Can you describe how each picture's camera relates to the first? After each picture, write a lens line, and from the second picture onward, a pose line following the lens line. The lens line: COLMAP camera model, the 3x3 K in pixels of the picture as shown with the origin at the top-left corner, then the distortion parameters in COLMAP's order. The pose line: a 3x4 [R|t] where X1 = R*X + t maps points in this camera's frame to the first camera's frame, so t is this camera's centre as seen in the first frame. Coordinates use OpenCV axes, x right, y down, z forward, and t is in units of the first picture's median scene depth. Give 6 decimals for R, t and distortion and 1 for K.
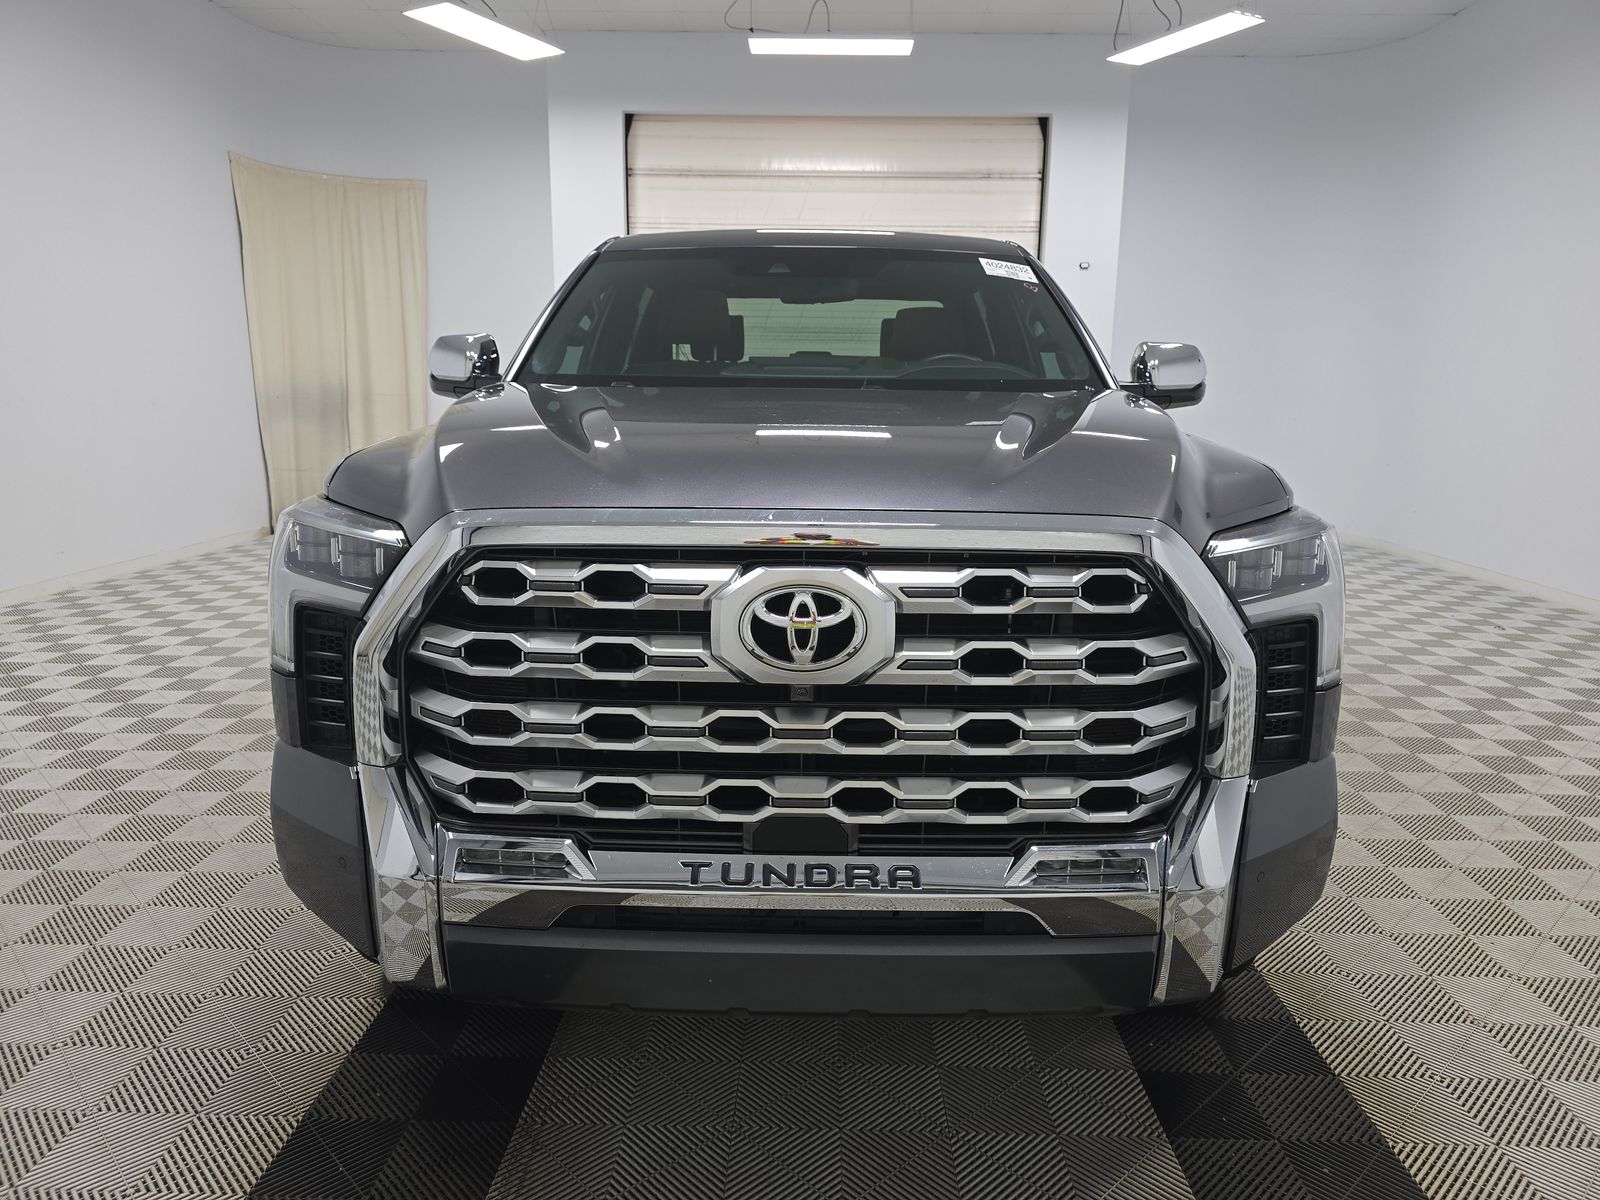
lens RADIAL K [[1089.9, 0, 800.0], [0, 1089.9, 600.0], [0, 0, 1]] dist [0.023641, -0.000971]
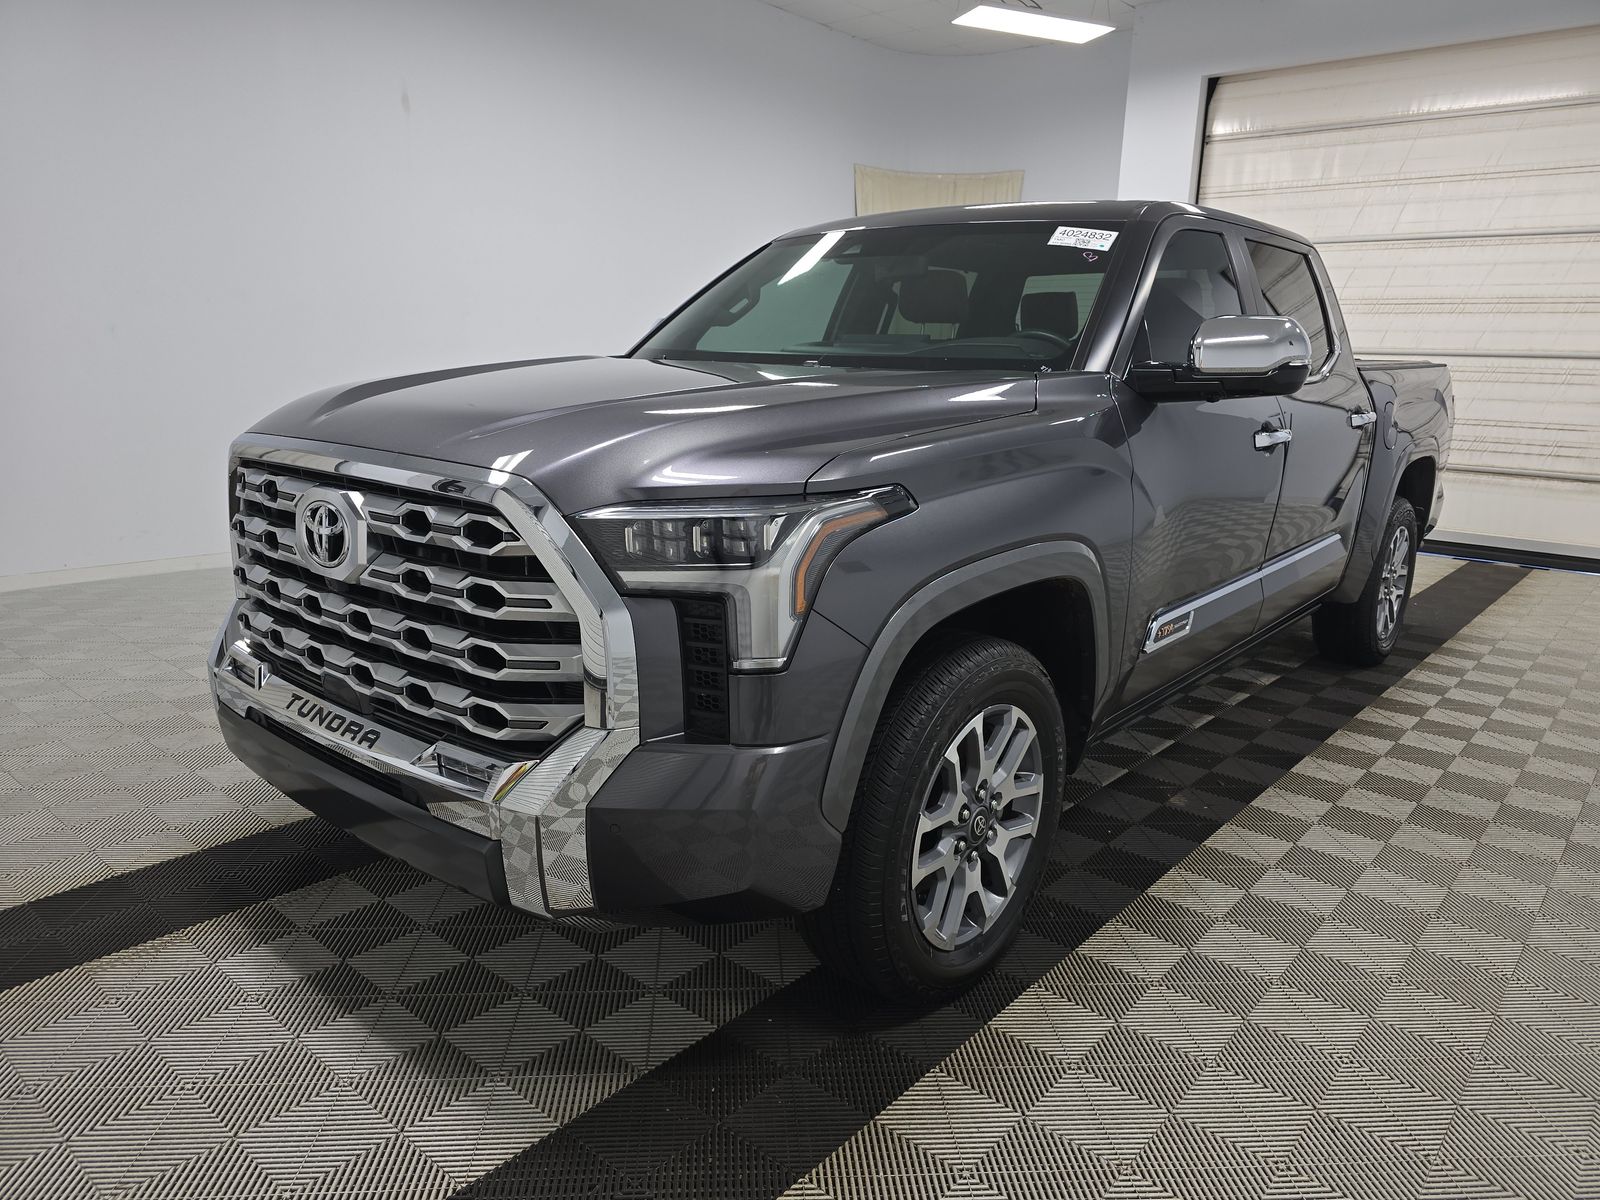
lens RADIAL K [[1089.9, 0, 800.0], [0, 1089.9, 600.0], [0, 0, 1]] dist [0.023641, -0.000971]
pose [[0.775255, 0.149763, -0.613638, 0.287251], [-0.139403, 0.988098, 0.065035, -0.014093], [0.616074, 0.035124, 0.786905, 0.066735]]
